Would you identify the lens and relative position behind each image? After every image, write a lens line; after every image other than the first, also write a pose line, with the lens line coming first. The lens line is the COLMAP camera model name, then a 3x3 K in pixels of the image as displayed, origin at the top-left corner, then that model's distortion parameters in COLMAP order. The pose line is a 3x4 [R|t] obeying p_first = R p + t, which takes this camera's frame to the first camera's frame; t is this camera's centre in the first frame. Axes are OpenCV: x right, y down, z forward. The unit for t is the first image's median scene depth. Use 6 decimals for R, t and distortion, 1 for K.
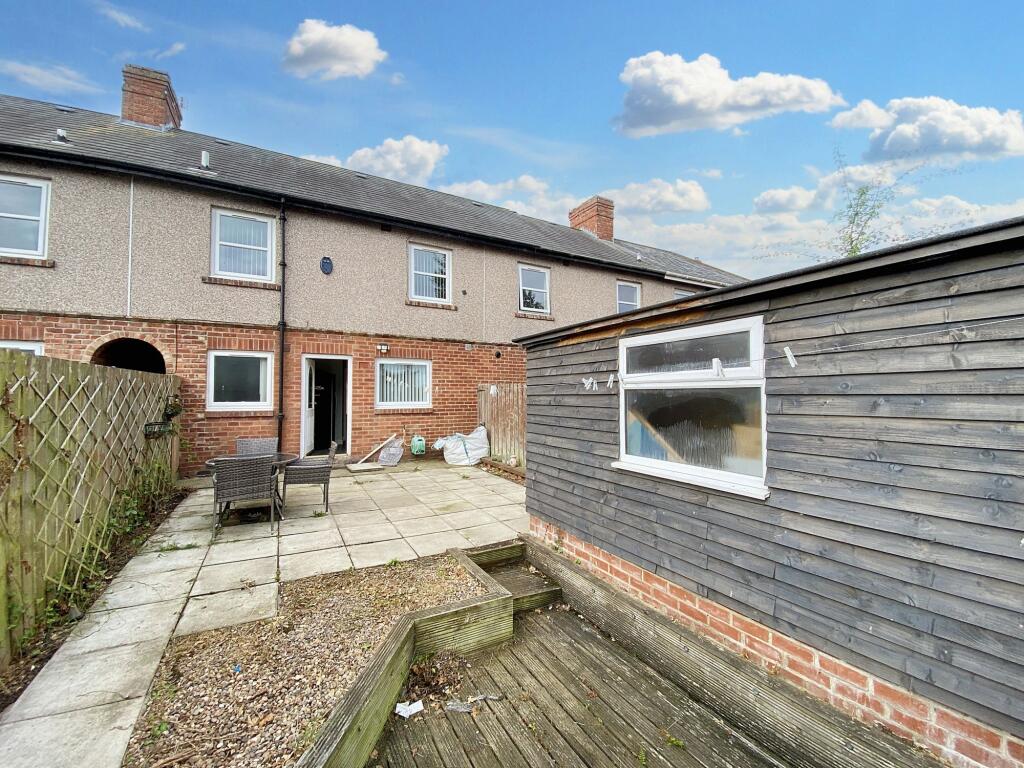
lens RADIAL K [[410.4, 0, 508.9], [0, 410.4, 381.9], [0, 0, 1]] dist [0.000522, -0.012365]
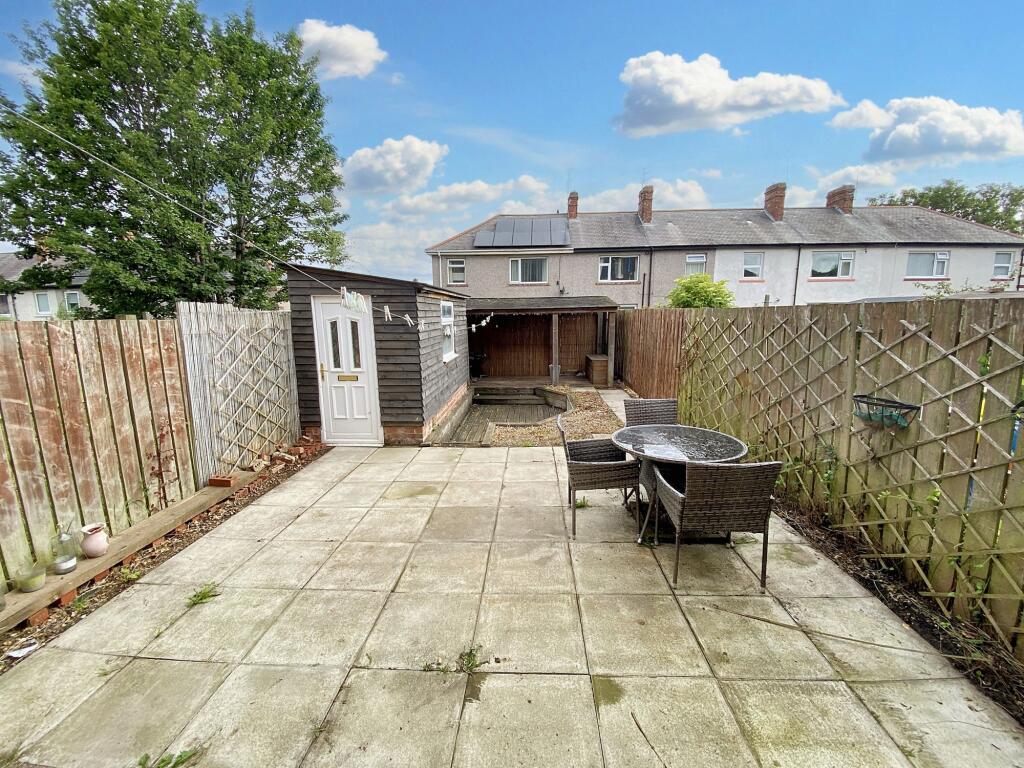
lens RADIAL K [[410.4, 0, 508.9], [0, 410.4, 381.9], [0, 0, 1]] dist [0.000522, -0.012365]
pose [[-0.855514, -0.078314, 0.511823, -1.121989], [-0.008549, 0.990497, 0.137266, 0.013260], [-0.517710, 0.113058, -0.848053, 2.629095]]
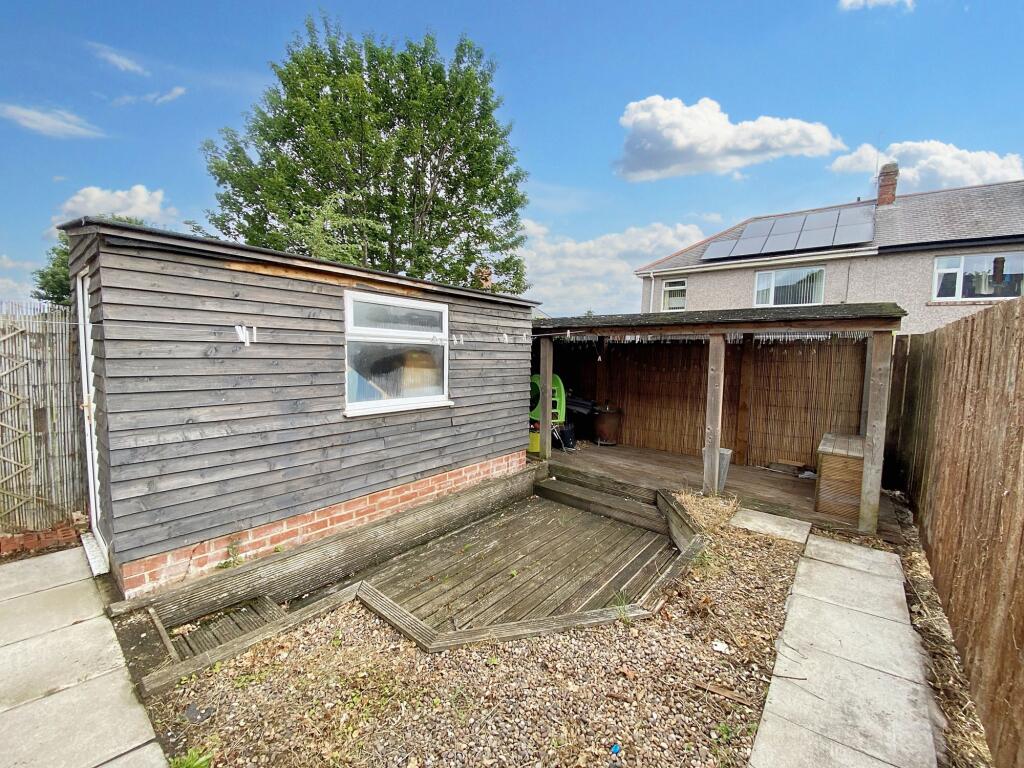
lens RADIAL K [[410.4, 0, 508.9], [0, 410.4, 381.9], [0, 0, 1]] dist [0.000522, -0.012365]
pose [[-0.377558, -0.075250, 0.922923, -0.841779], [-0.054454, 0.996772, 0.058995, 0.038645], [-0.924383, -0.027983, -0.380437, 1.030807]]
